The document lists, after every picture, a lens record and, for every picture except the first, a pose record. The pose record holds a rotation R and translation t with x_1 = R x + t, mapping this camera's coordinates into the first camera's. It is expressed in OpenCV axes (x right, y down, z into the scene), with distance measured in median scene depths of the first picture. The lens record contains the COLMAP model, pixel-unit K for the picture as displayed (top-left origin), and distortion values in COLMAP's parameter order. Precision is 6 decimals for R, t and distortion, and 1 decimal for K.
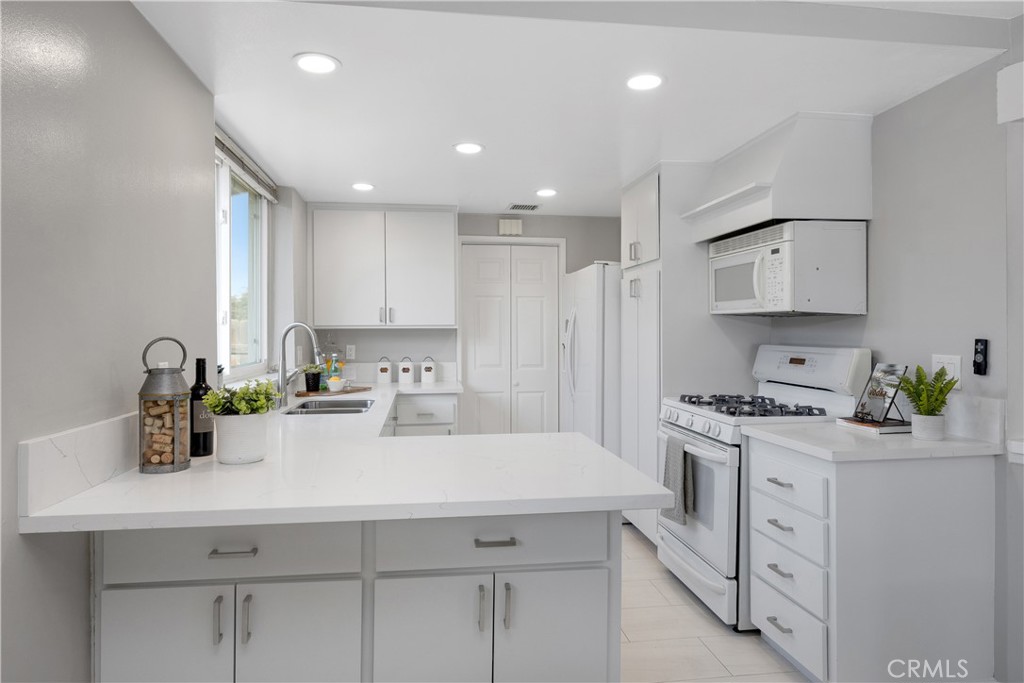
lens RADIAL K [[716.3, 0, 512.0], [0, 716.3, 341.5], [0, 0, 1]] dist [-0.006683, -0.002461]
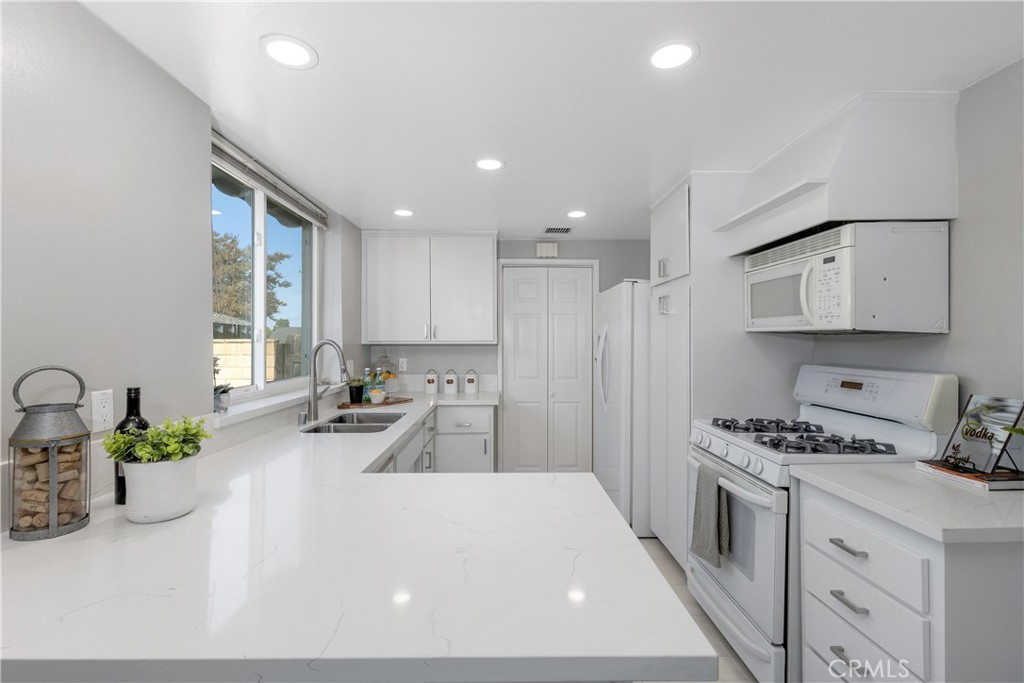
lens RADIAL K [[504.3, 0, 512.0], [0, 504.3, 341.5], [0, 0, 1]] dist [0.002187, 0.001289]
pose [[0.990767, 0.002343, -0.135559, 0.068331], [-0.003670, 0.999948, -0.009546, -0.019581], [0.135529, 0.009955, 0.990723, 0.330003]]
